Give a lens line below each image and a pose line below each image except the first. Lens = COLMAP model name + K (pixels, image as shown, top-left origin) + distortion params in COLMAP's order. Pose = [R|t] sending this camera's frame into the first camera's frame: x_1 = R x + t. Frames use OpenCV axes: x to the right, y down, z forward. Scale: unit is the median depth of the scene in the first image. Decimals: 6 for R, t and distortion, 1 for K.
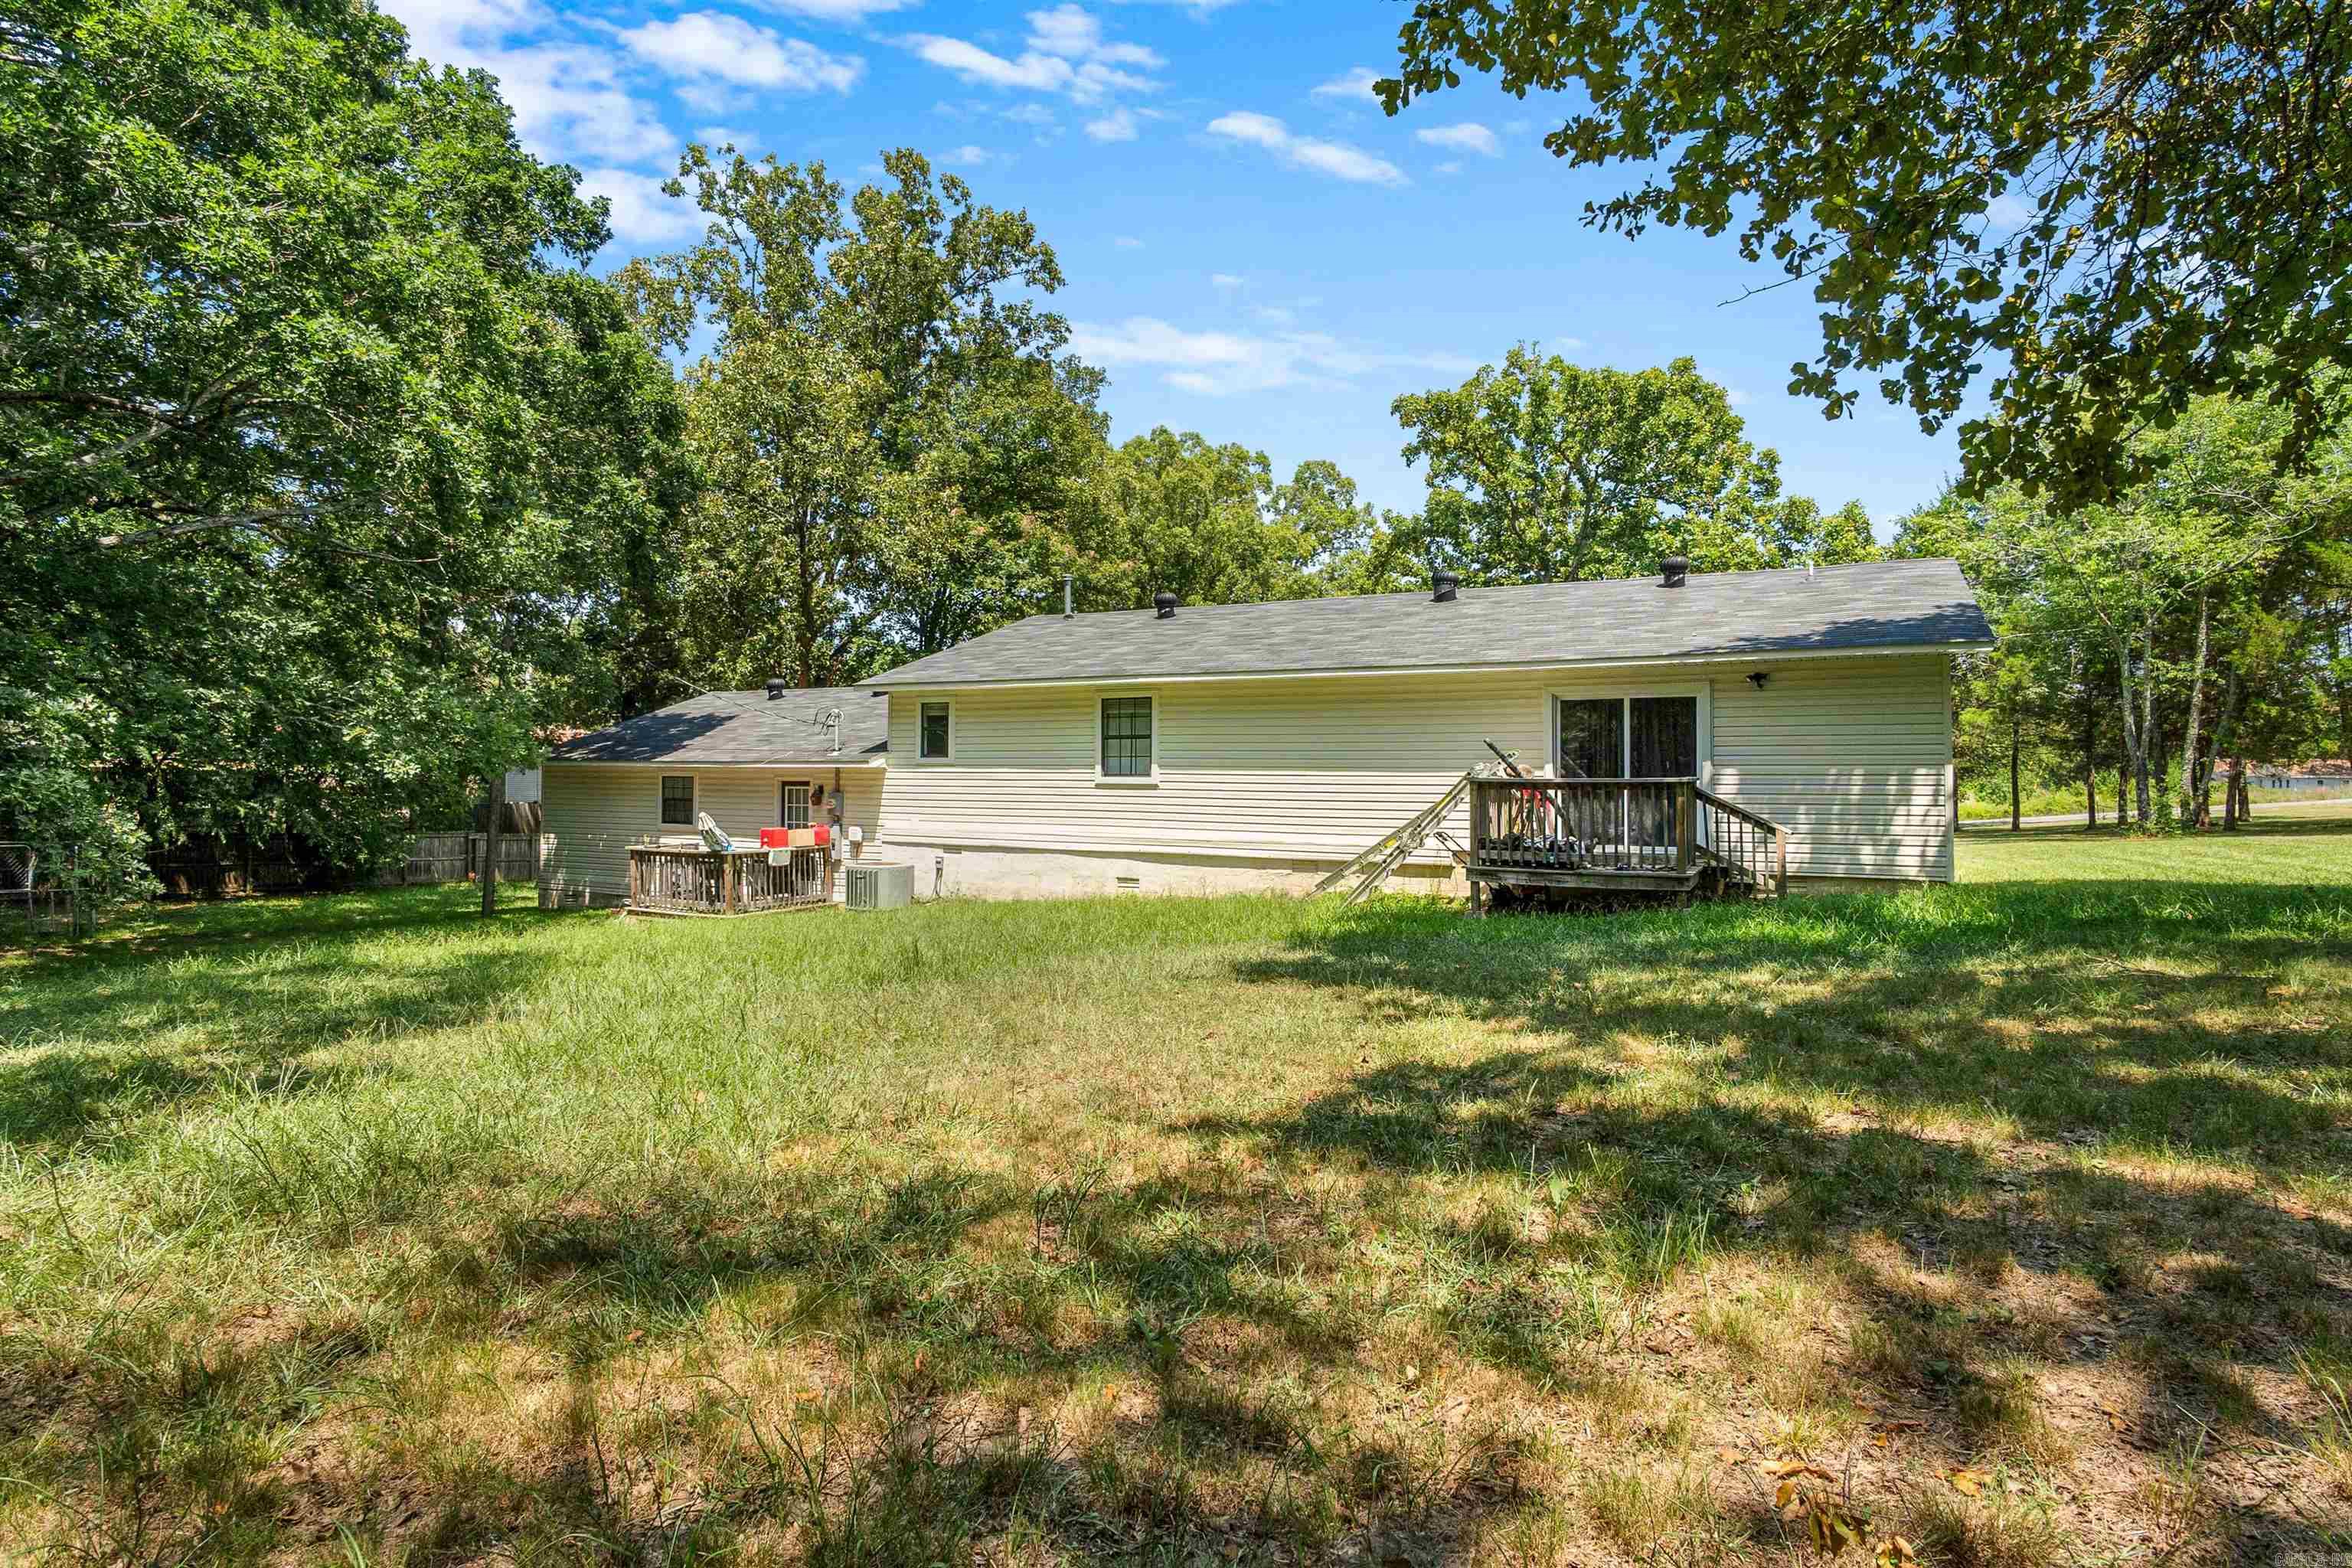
lens RADIAL K [[1258.9, 0, 1173.8], [0, 1258.9, 765.9], [0, 0, 1]] dist [-0.031704, 0.009454]
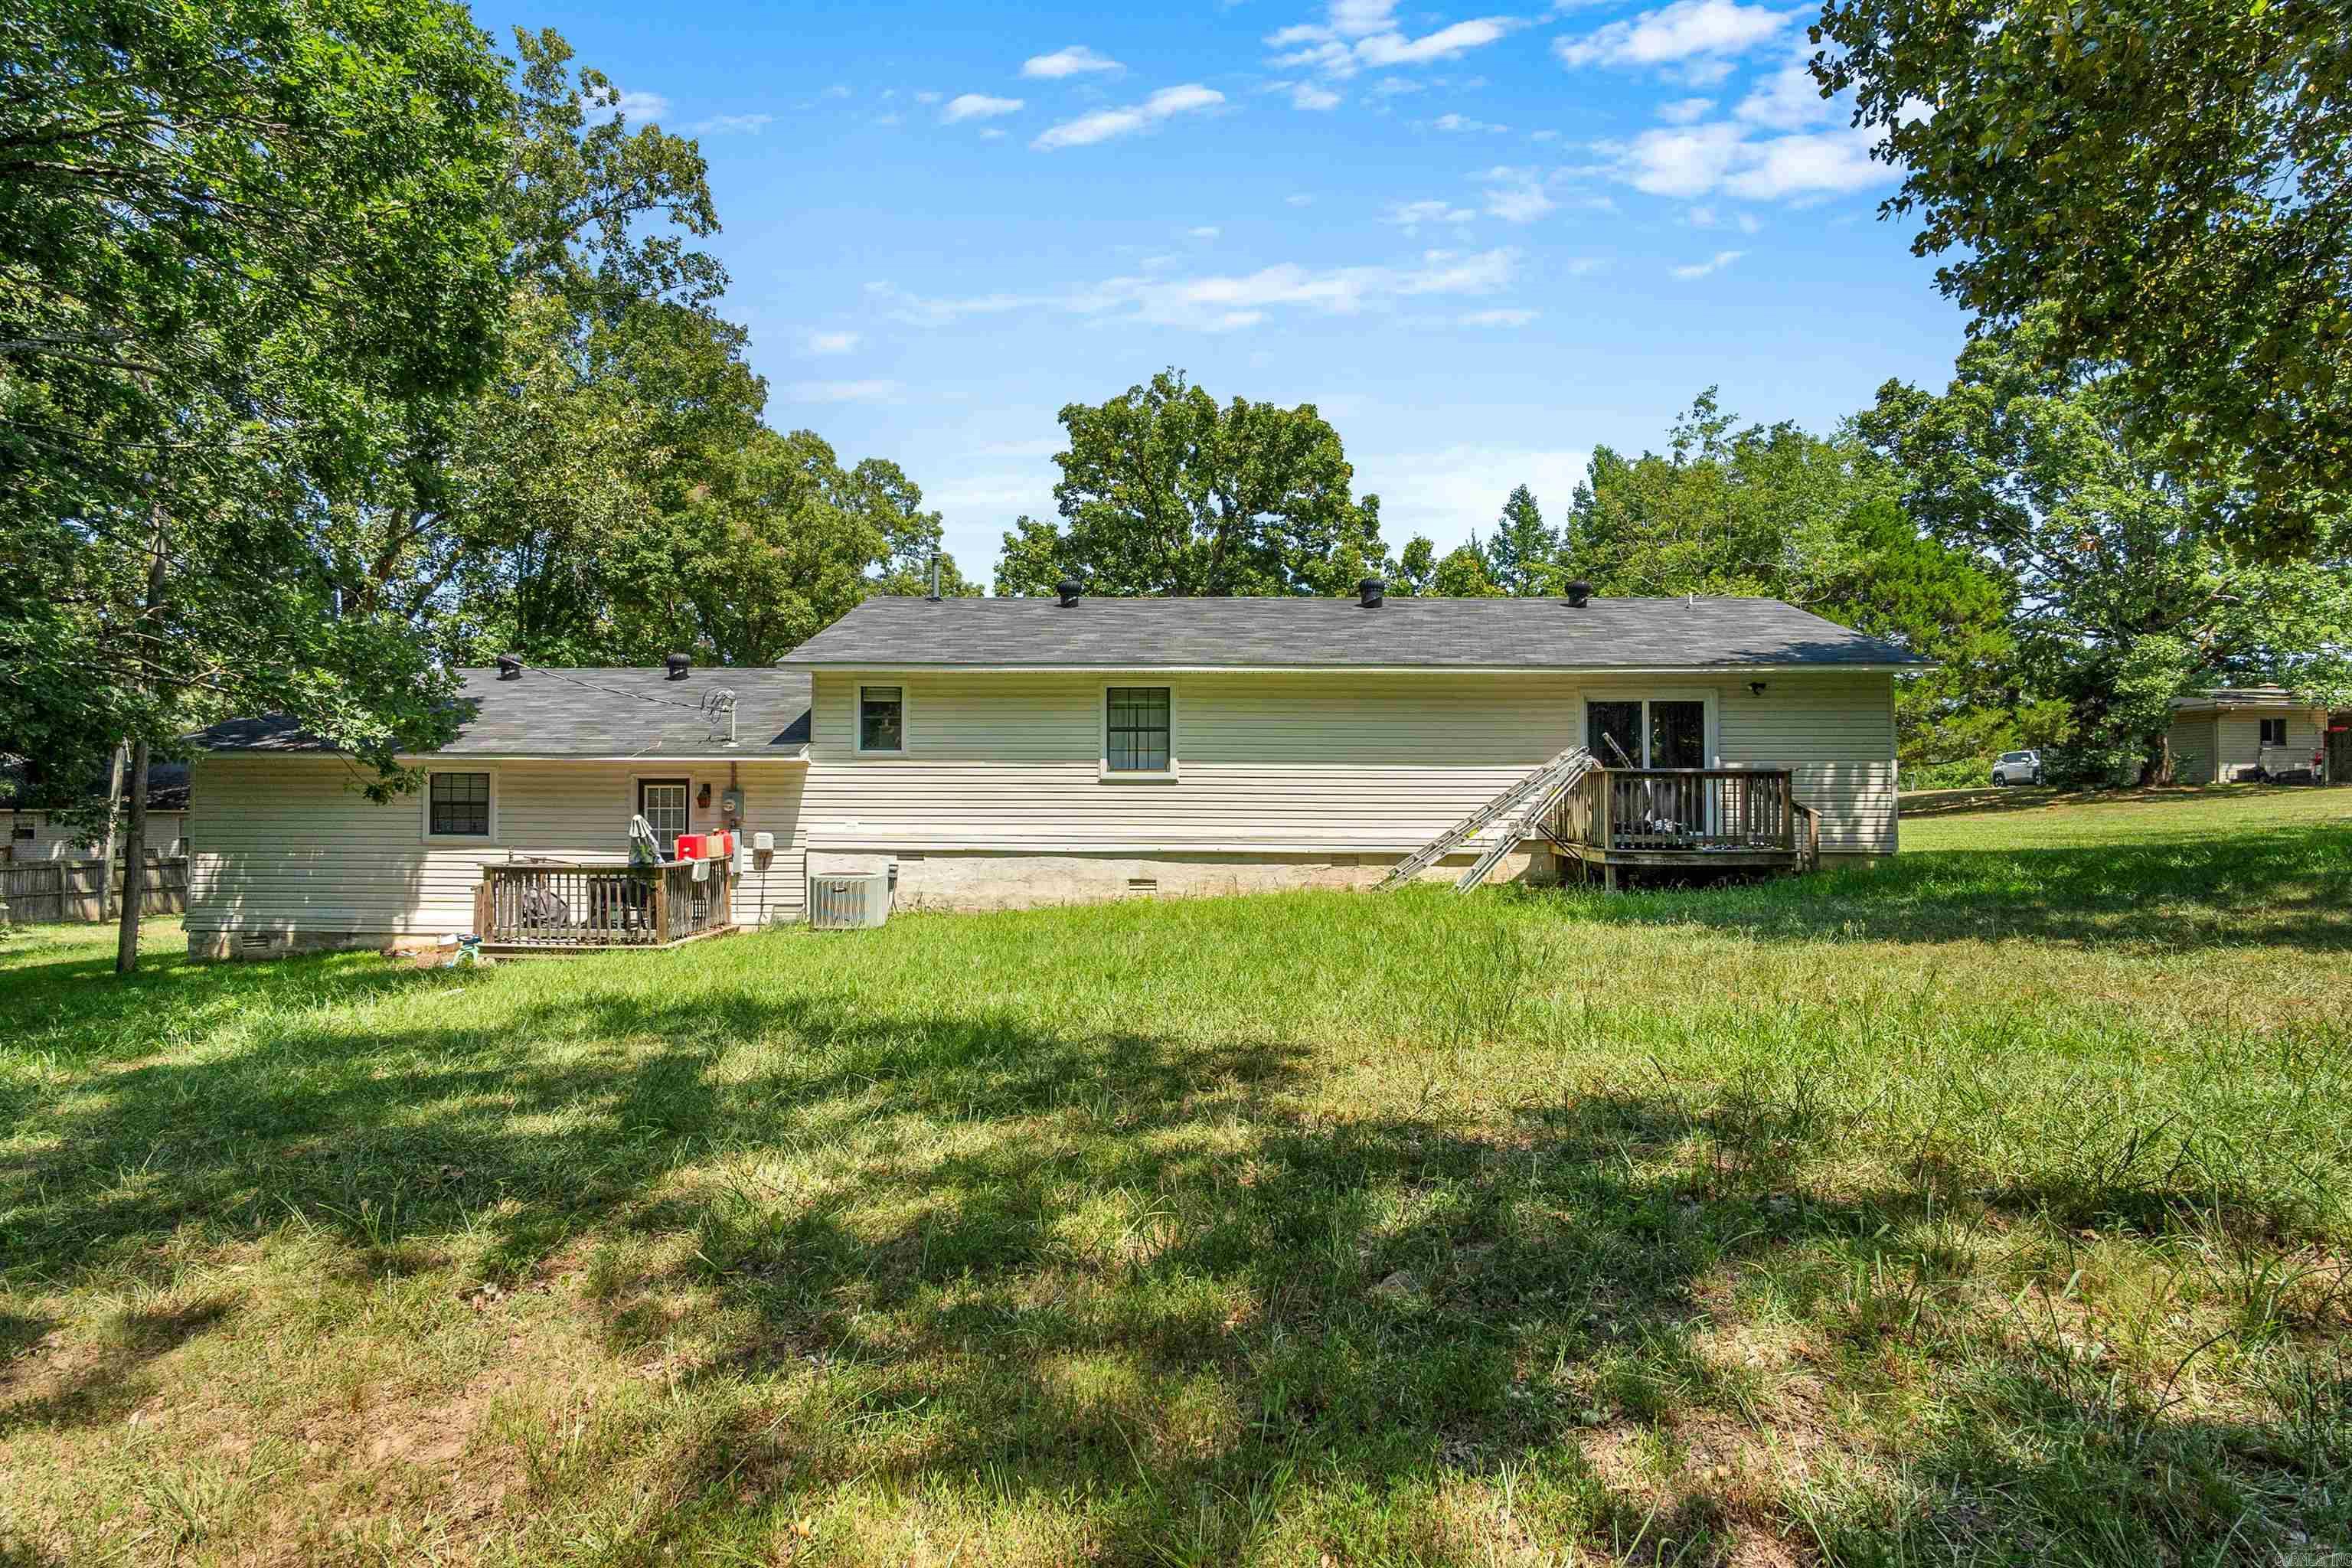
lens RADIAL K [[1258.9, 0, 1173.8], [0, 1258.9, 765.9], [0, 0, 1]] dist [-0.031704, 0.009454]
pose [[0.891874, 0.007087, 0.452228, -0.443793], [-0.001366, 0.999915, -0.012976, 0.016640], [-0.452282, 0.010955, 0.891808, 0.153160]]
